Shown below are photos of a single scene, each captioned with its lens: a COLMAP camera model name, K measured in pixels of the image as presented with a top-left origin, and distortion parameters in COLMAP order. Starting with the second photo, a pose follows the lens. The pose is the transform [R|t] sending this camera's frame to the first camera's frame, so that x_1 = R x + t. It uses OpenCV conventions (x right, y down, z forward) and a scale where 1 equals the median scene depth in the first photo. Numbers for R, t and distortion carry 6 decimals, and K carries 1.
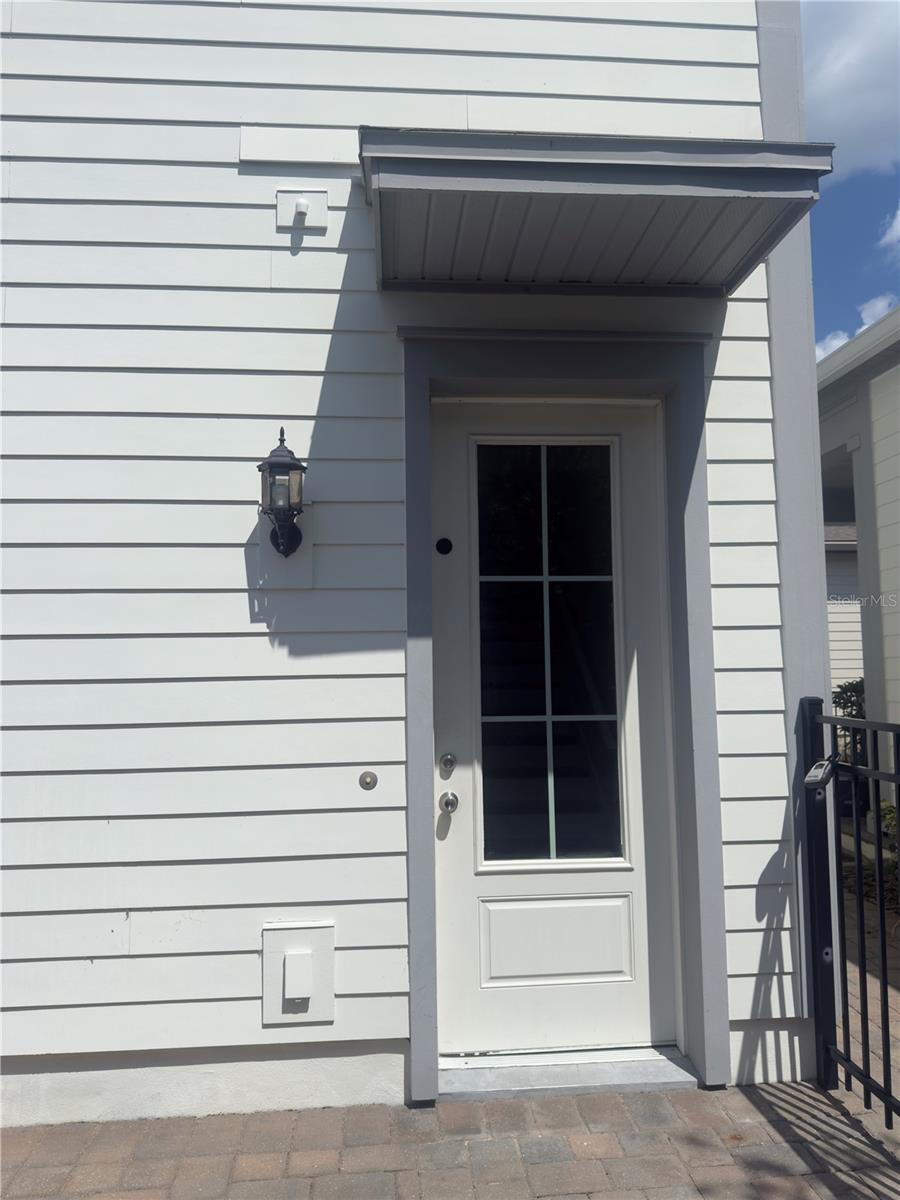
lens RADIAL K [[826.8, 0, 450.3], [0, 826.8, 614.1], [0, 0, 1]] dist [0.057741, -0.085783]
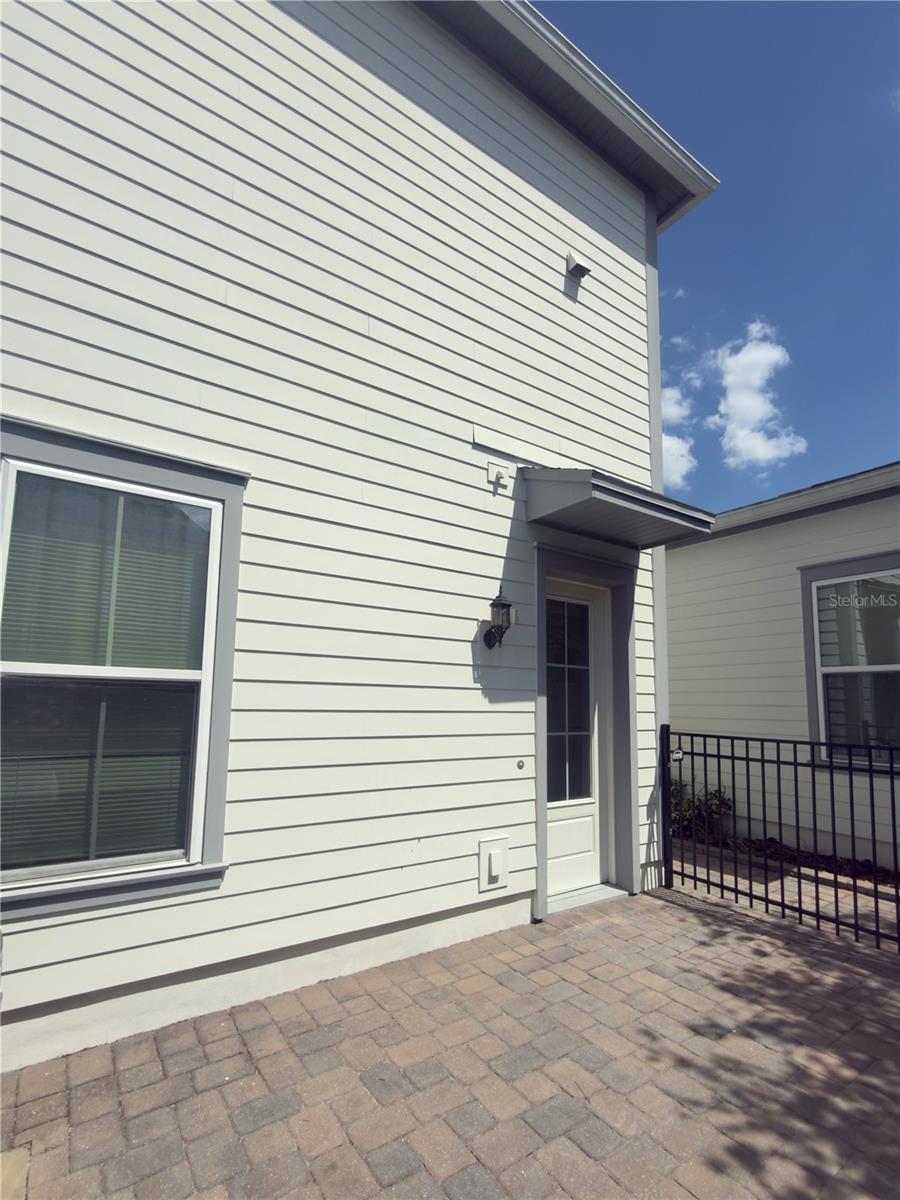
lens RADIAL K [[565.2, 0, 450.9], [0, 565.2, 642.8], [0, 0, 1]] dist [-0.001045, -0.000278]
pose [[0.864219, 0.081589, 0.496456, -0.933929], [-0.065154, 0.996603, -0.050366, -0.012318], [-0.498879, 0.011181, 0.866599, -0.102994]]
